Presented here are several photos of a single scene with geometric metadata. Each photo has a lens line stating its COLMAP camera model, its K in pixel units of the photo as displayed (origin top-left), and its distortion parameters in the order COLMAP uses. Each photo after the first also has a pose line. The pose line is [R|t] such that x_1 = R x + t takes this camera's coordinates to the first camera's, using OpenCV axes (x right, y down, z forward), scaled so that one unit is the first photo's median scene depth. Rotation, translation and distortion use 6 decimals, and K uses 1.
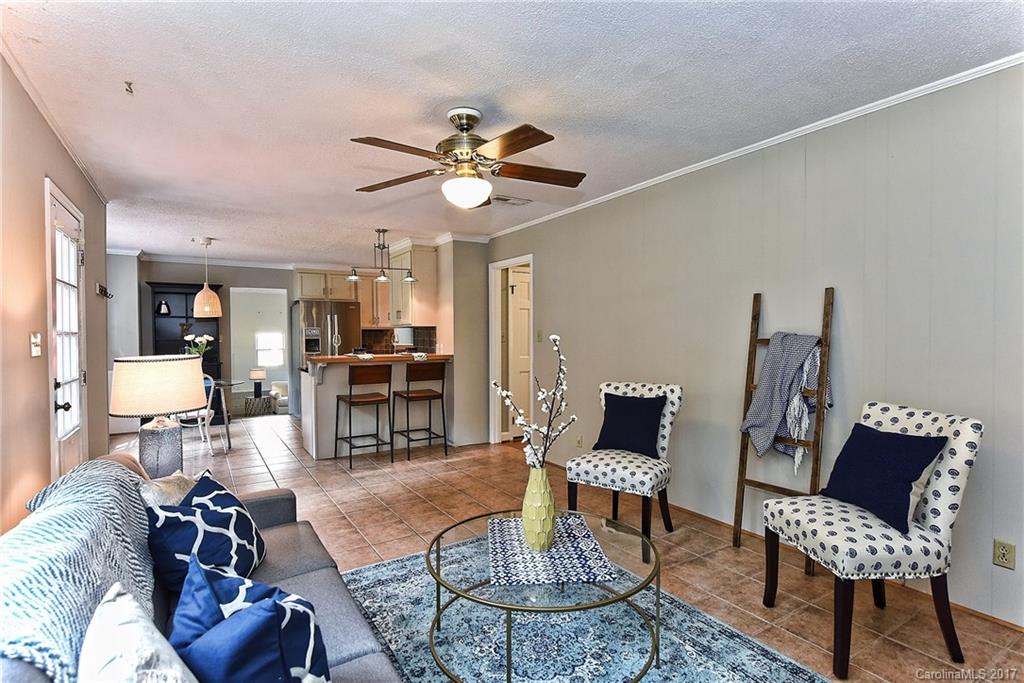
lens RADIAL K [[519.1, 0, 512.0], [0, 519.1, 341.5], [0, 0, 1]] dist [0.041142, 0.000071]
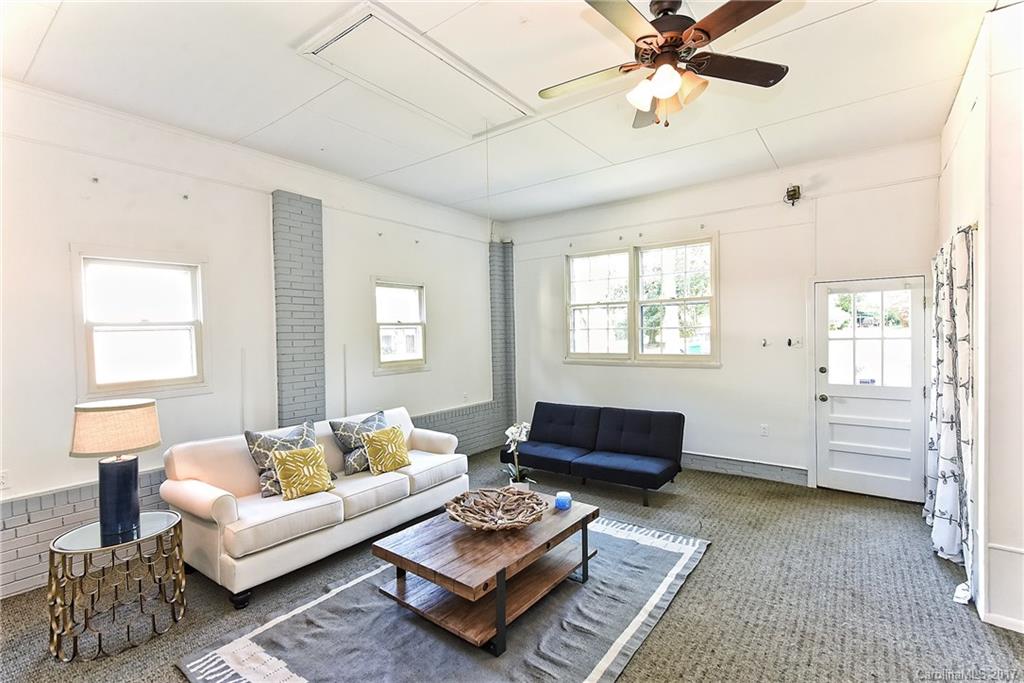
lens RADIAL K [[455.9, 0, 499.0], [0, 455.9, 342.9], [0, 0, 1]] dist [0.000359, 0.000147]
pose [[0.936650, -0.026623, 0.349254, -0.870113], [0.021540, 0.999598, 0.018430, 0.057854], [-0.349605, -0.009740, 0.936847, 1.659447]]
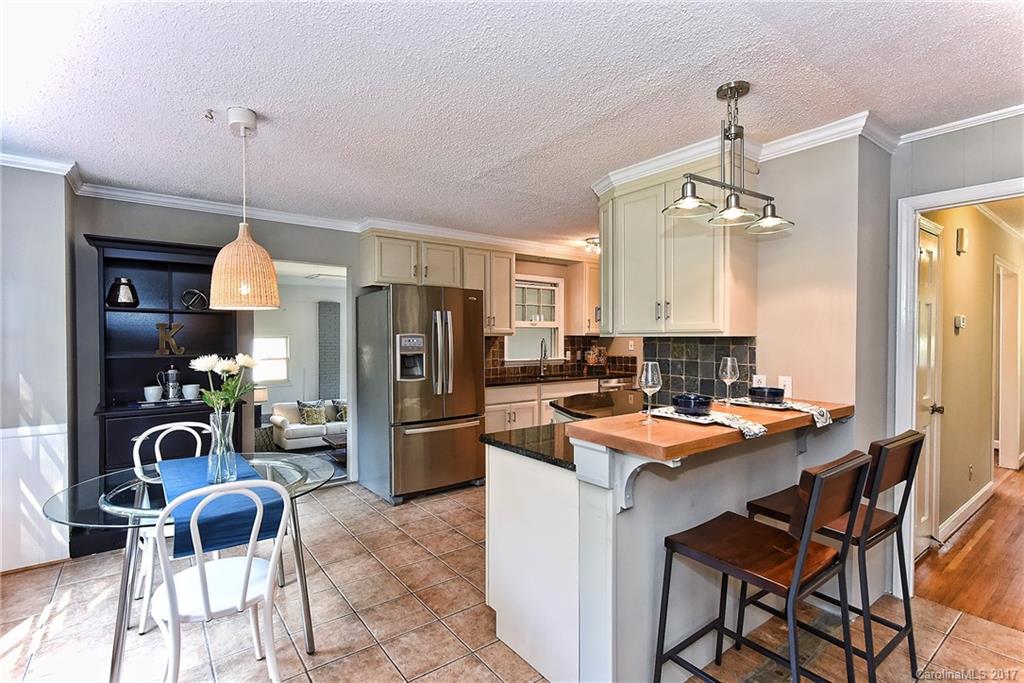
lens RADIAL K [[477.2, 0, 510.6], [0, 477.2, 344.1], [0, 0, 1]] dist [0.018722, -0.000021]
pose [[0.994205, 0.007490, 0.107240, -0.452274], [-0.007732, 0.999968, 0.001837, -0.023773], [-0.107223, -0.002656, 0.994231, 0.665220]]
